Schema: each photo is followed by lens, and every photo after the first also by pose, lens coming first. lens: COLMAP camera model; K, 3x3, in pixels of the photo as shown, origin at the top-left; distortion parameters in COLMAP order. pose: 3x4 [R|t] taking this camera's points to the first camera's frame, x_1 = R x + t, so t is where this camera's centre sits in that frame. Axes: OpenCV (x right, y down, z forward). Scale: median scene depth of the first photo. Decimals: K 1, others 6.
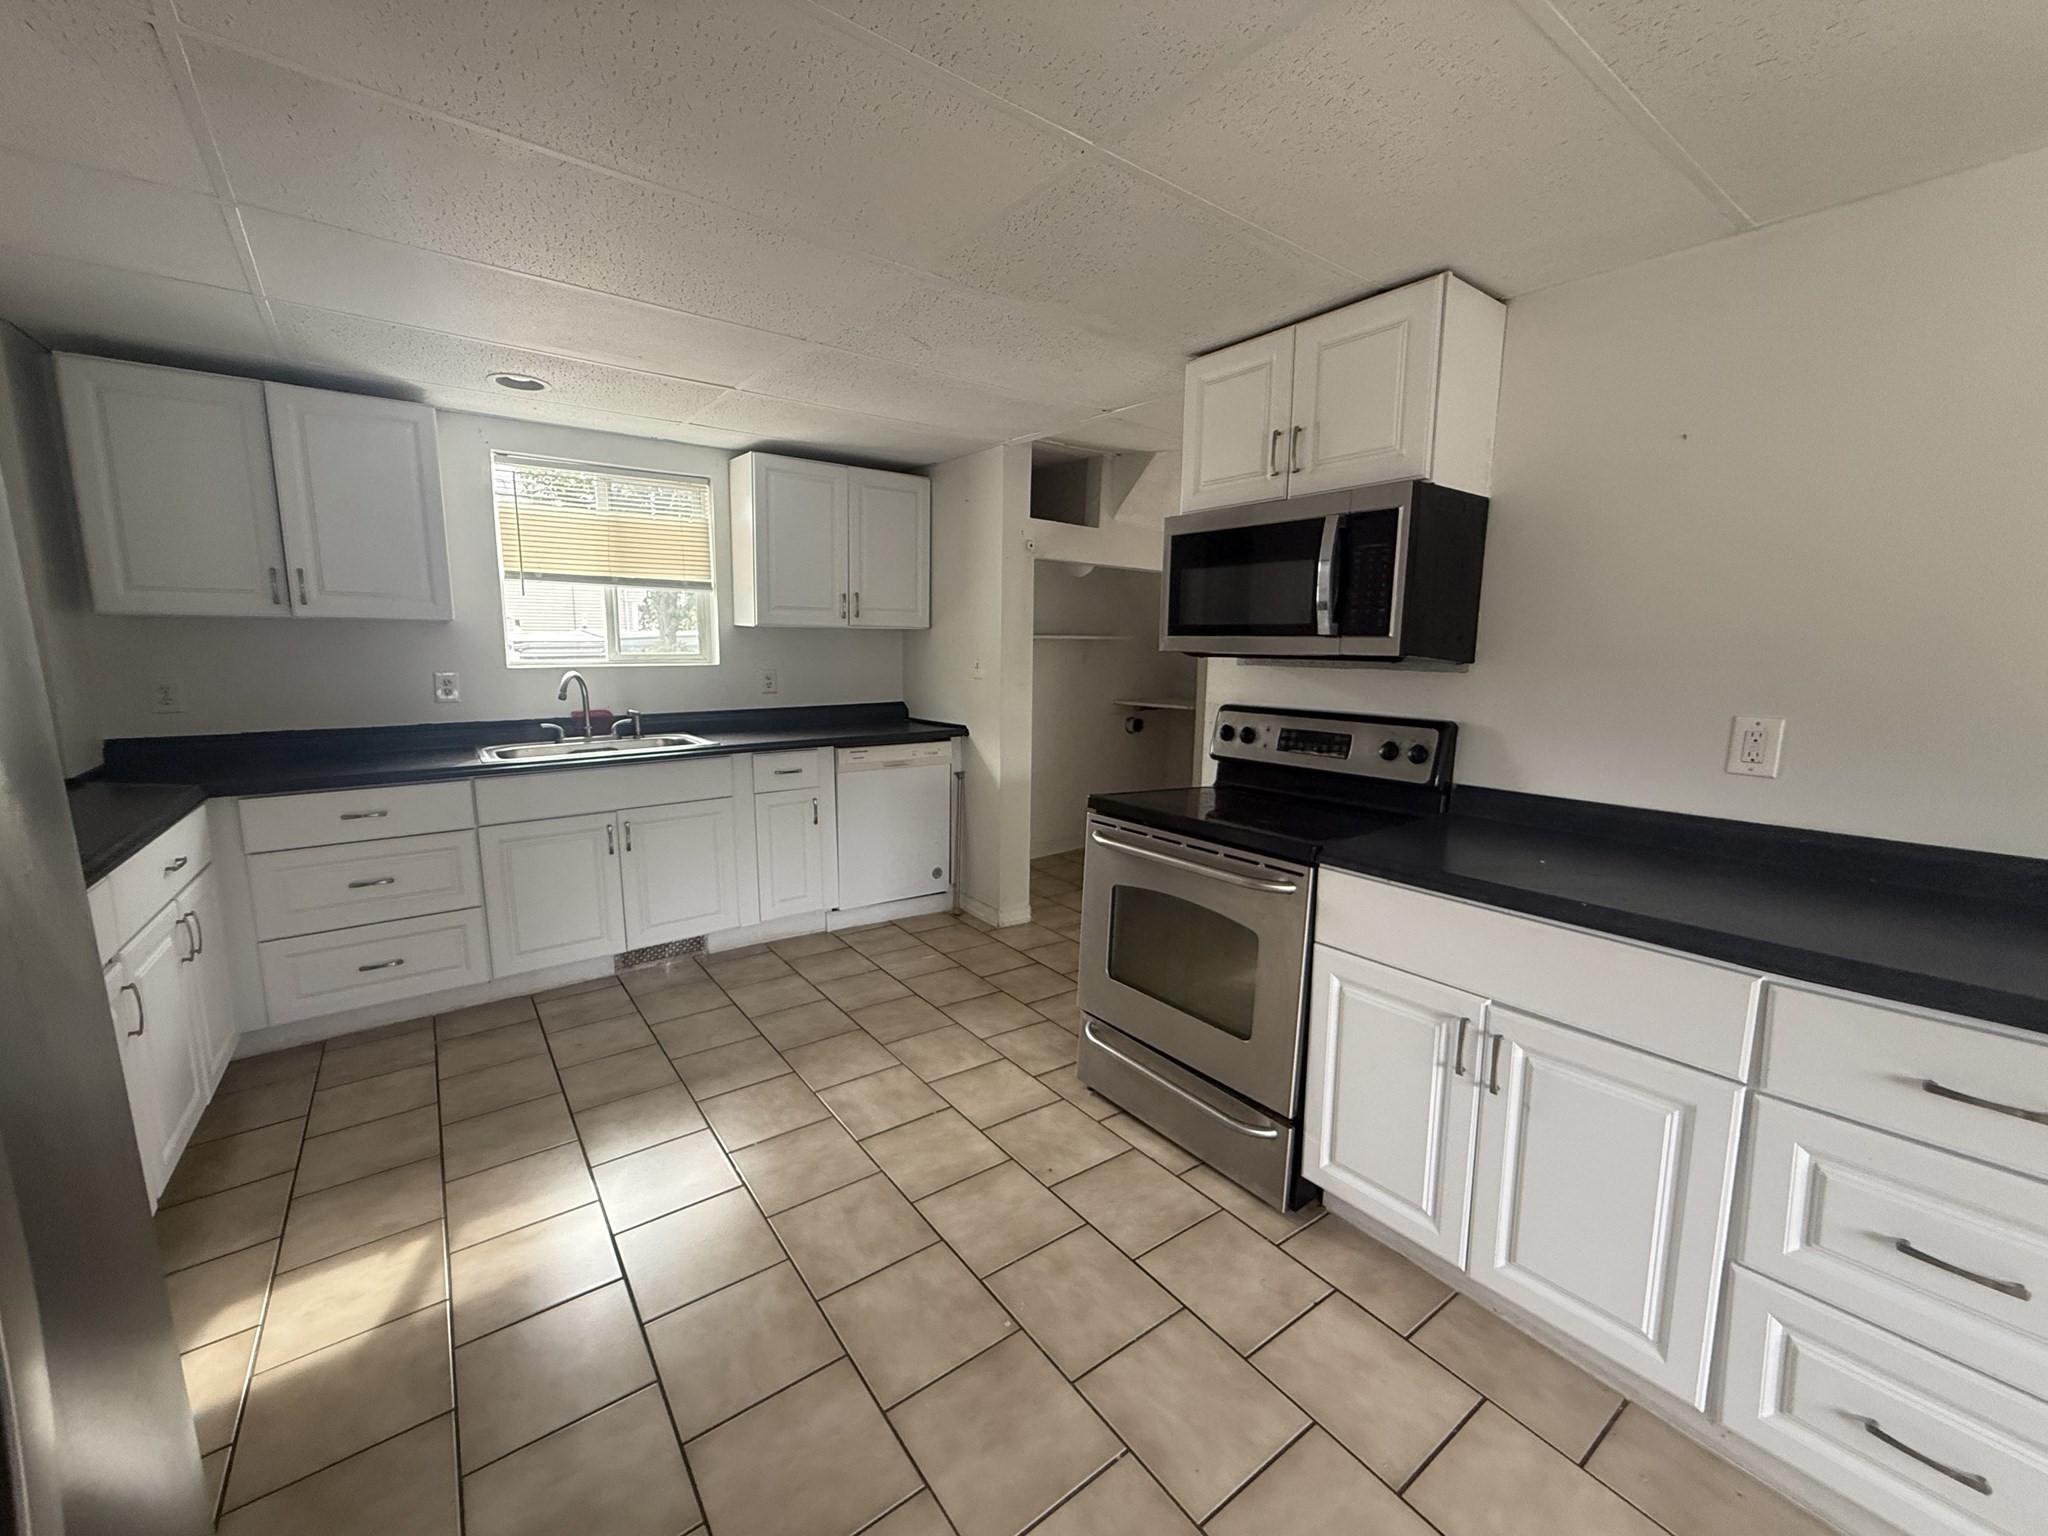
lens RADIAL K [[810.3, 0, 1024.1], [0, 810.3, 760.6], [0, 0, 1]] dist [-0.001837, 0.000233]
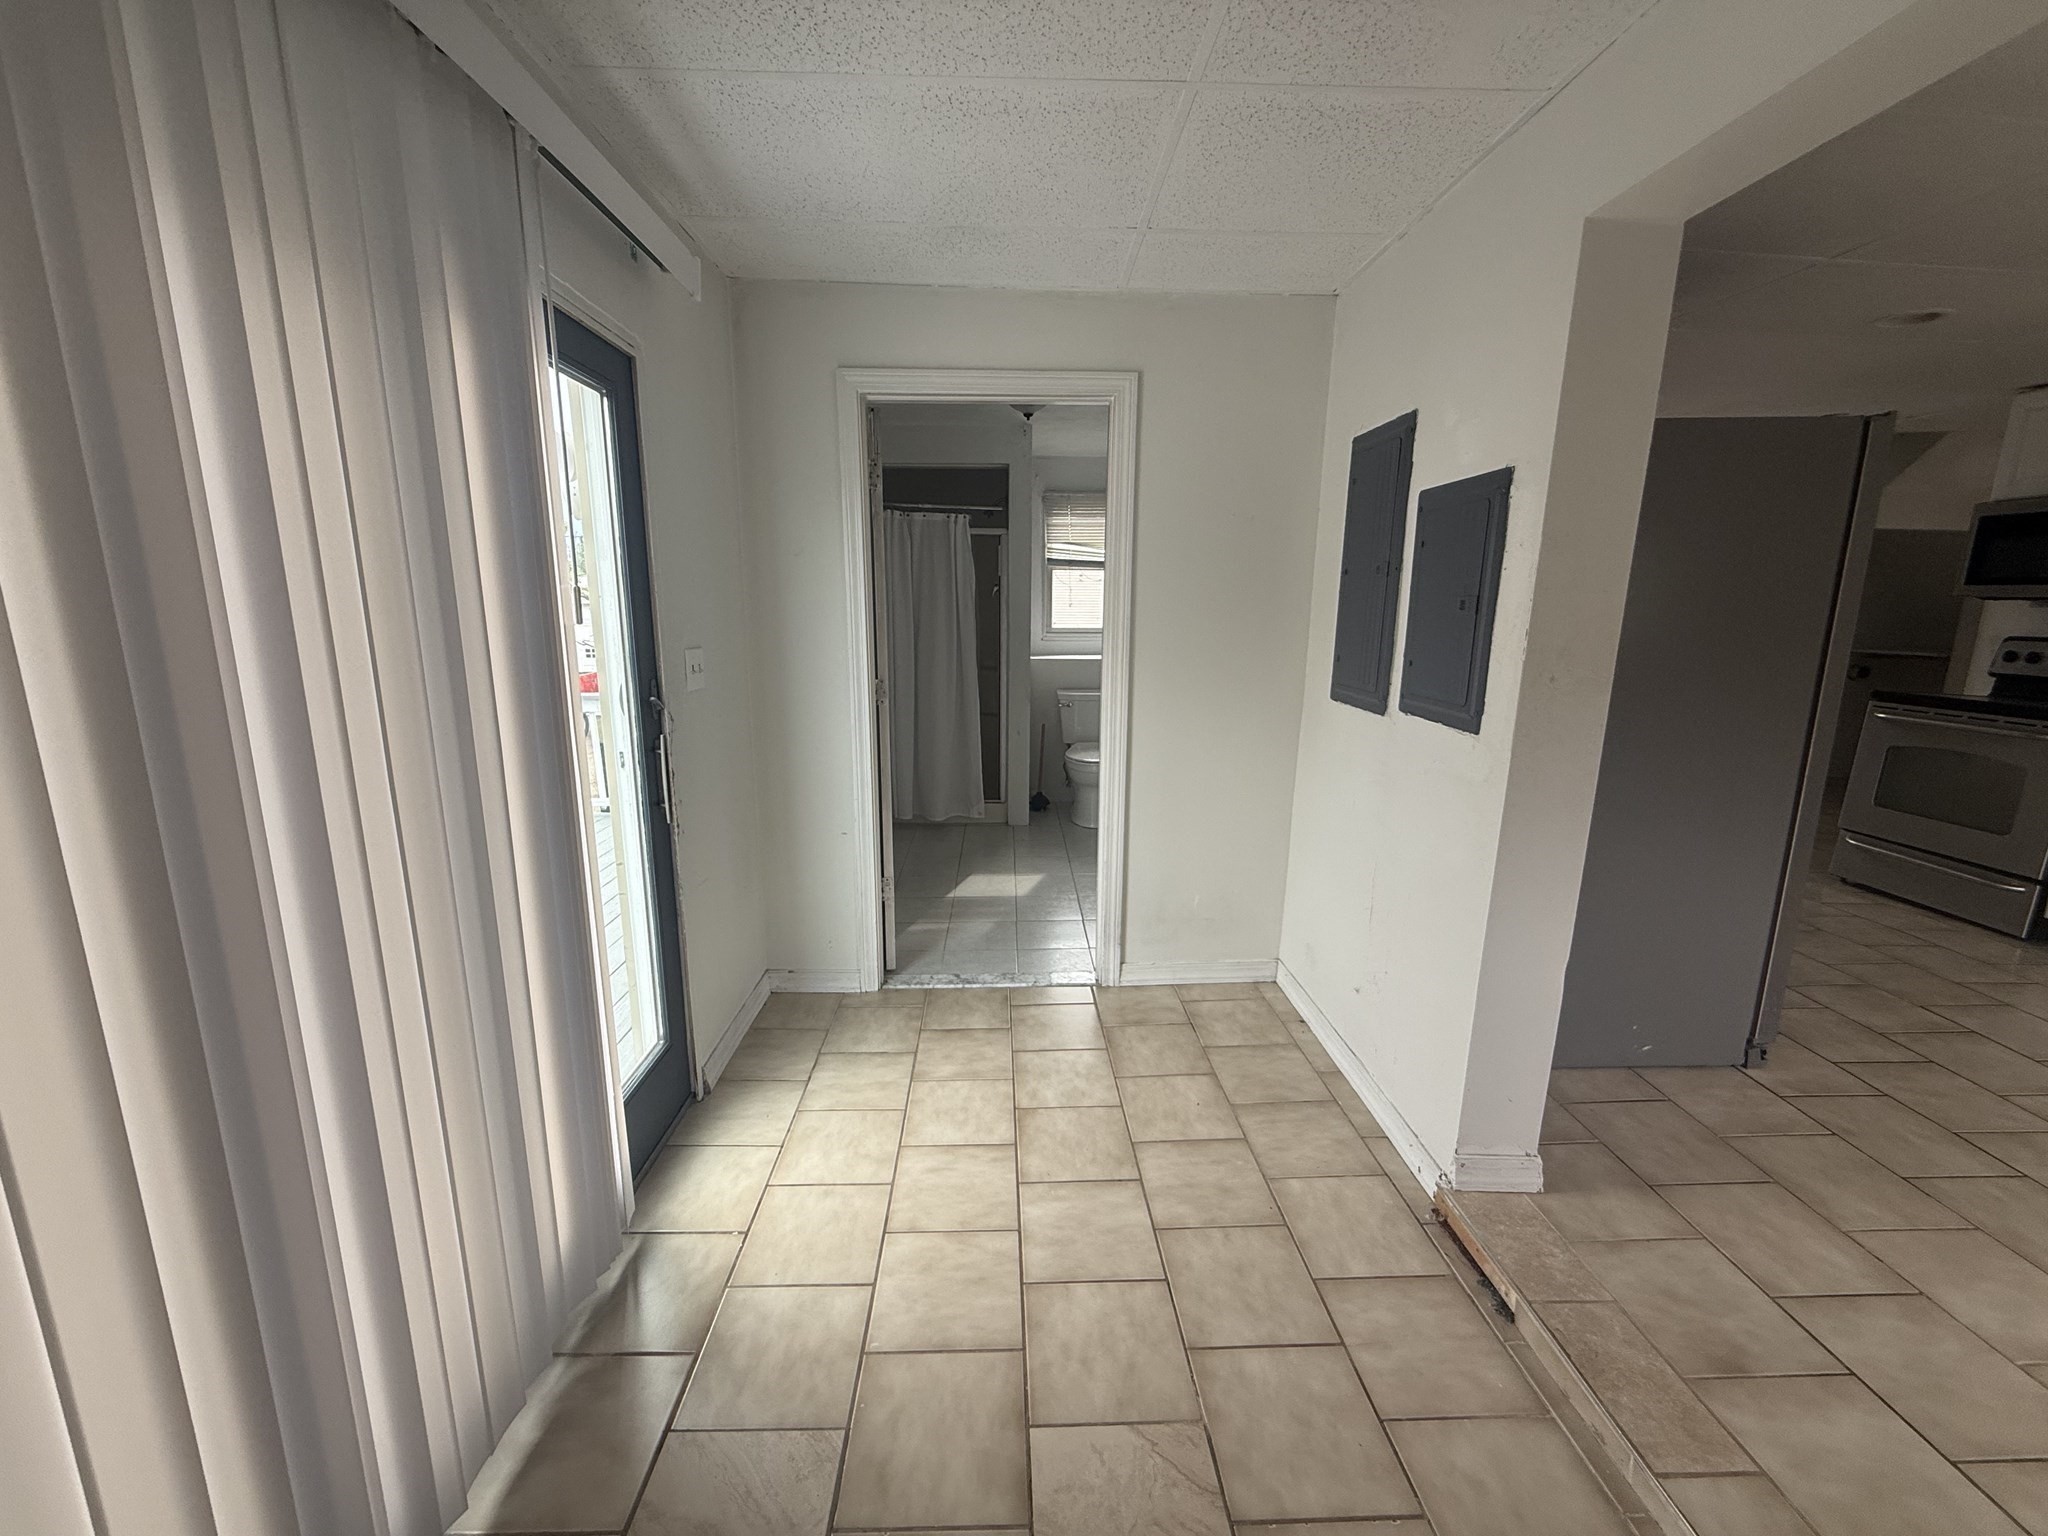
lens RADIAL K [[810.3, 0, 1024.1], [0, 810.3, 760.6], [0, 0, 1]] dist [-0.001837, 0.000233]
pose [[0.820446, 0.108996, -0.561238, -0.359170], [-0.080859, 0.993913, 0.074821, 0.187756], [0.565977, -0.016006, 0.824266, -1.164893]]
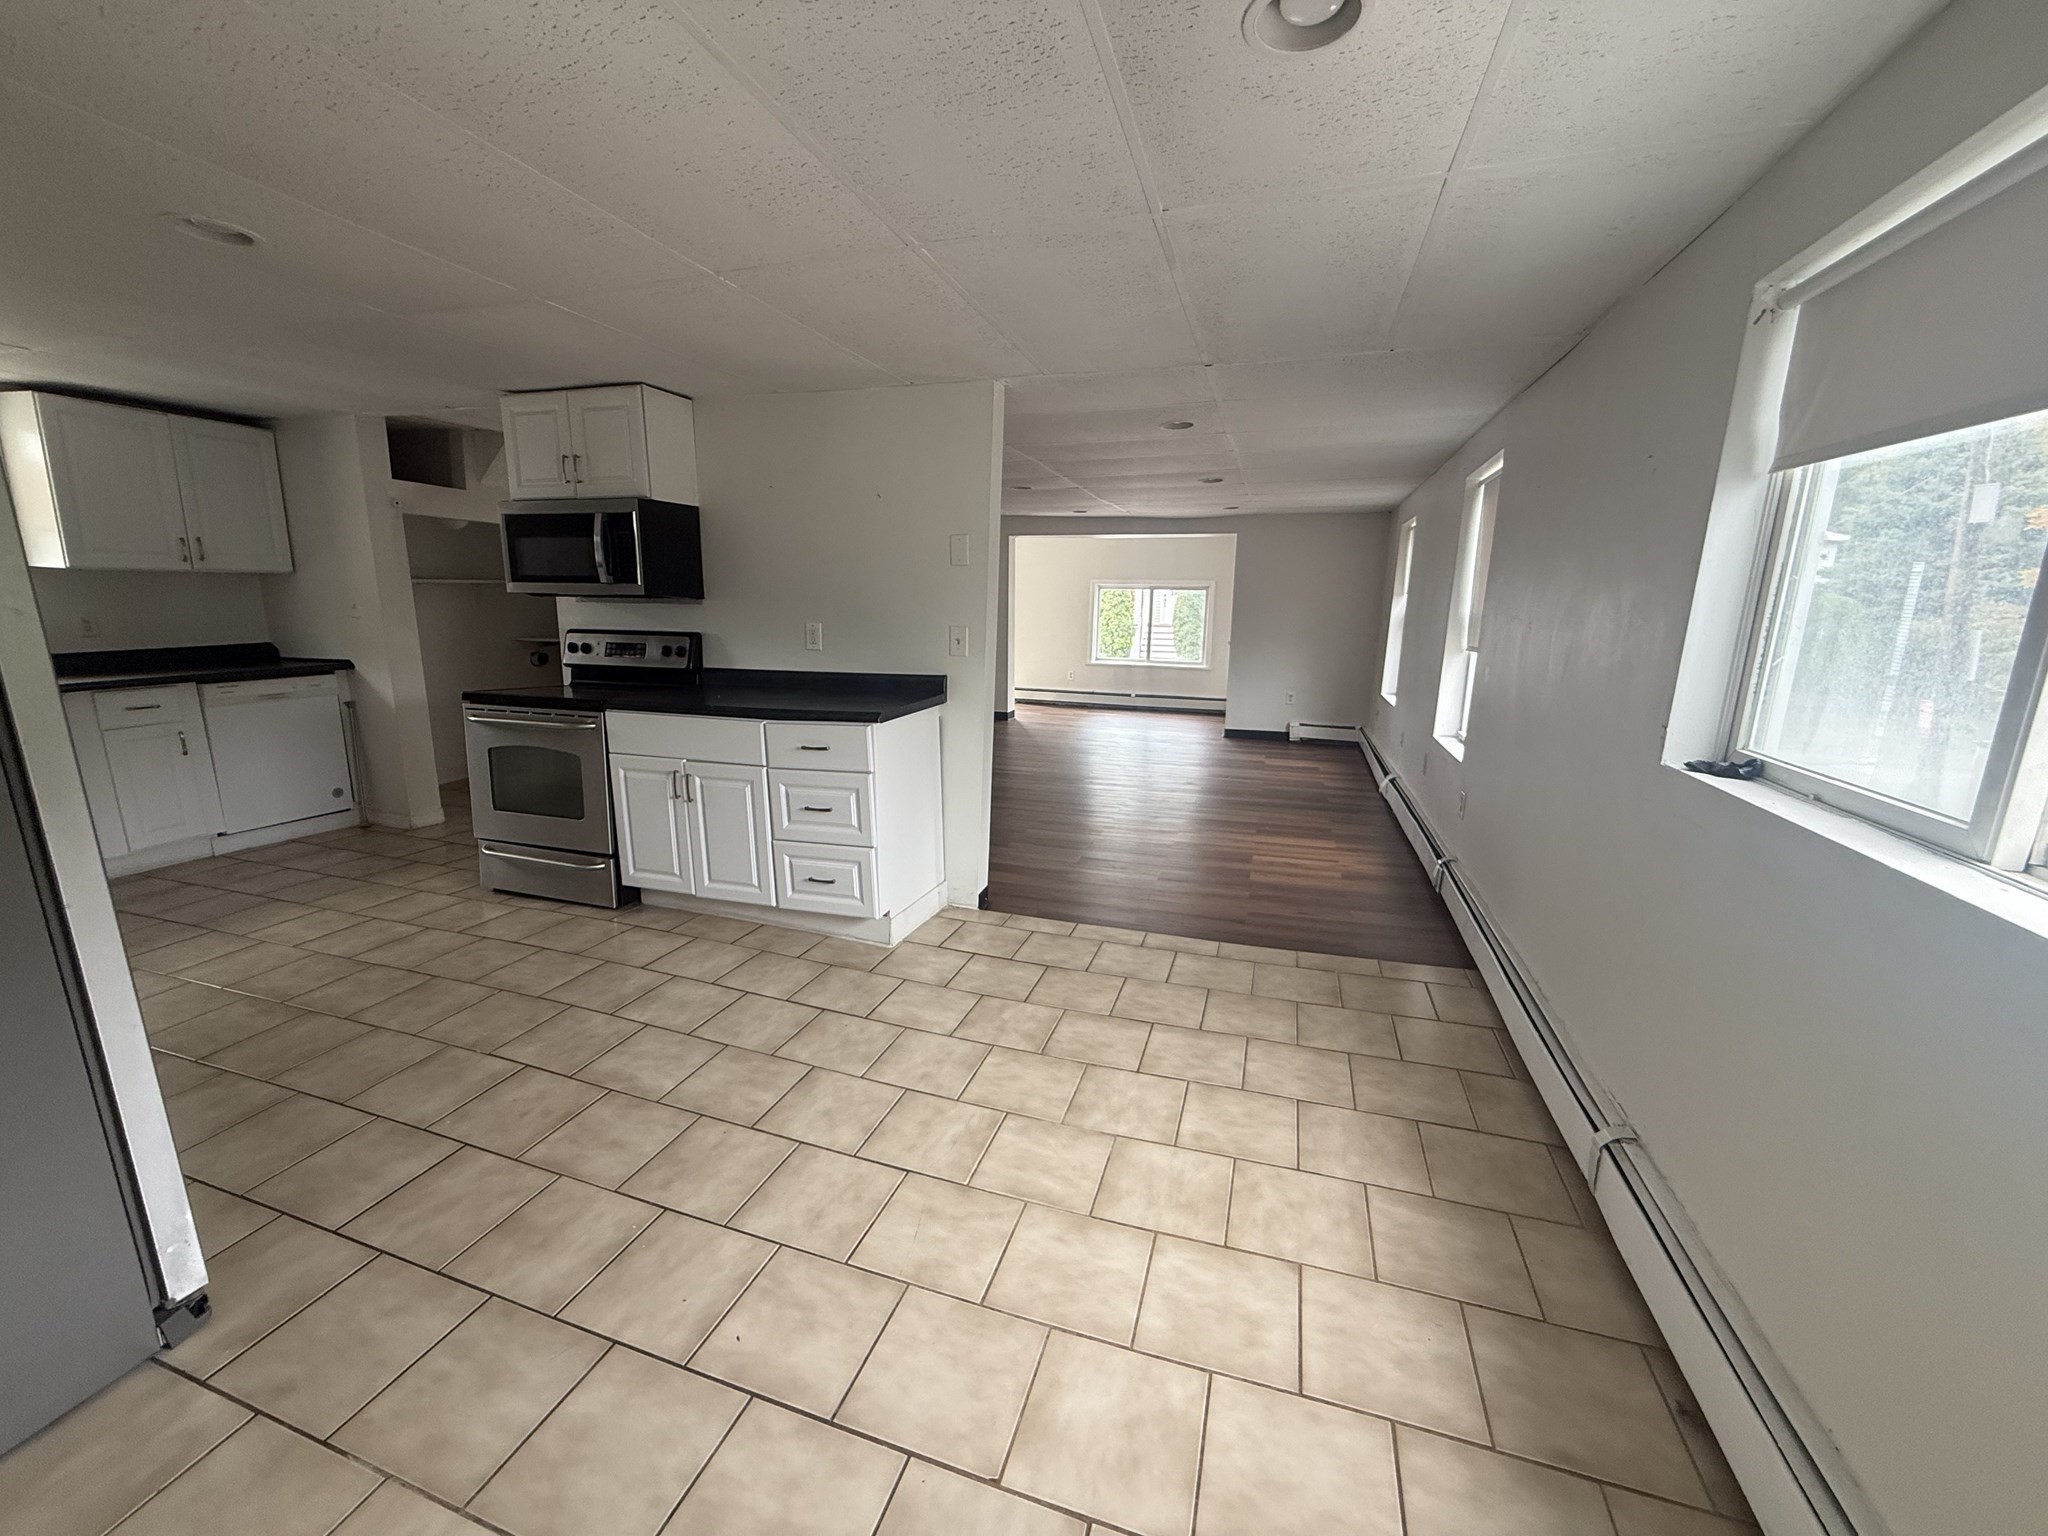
lens RADIAL K [[810.3, 0, 1024.1], [0, 810.3, 760.6], [0, 0, 1]] dist [-0.001837, 0.000233]
pose [[0.815476, -0.117990, 0.566637, 0.063067], [0.079115, 0.992535, 0.092816, 0.107754], [-0.573358, -0.030859, 0.818723, -0.766421]]
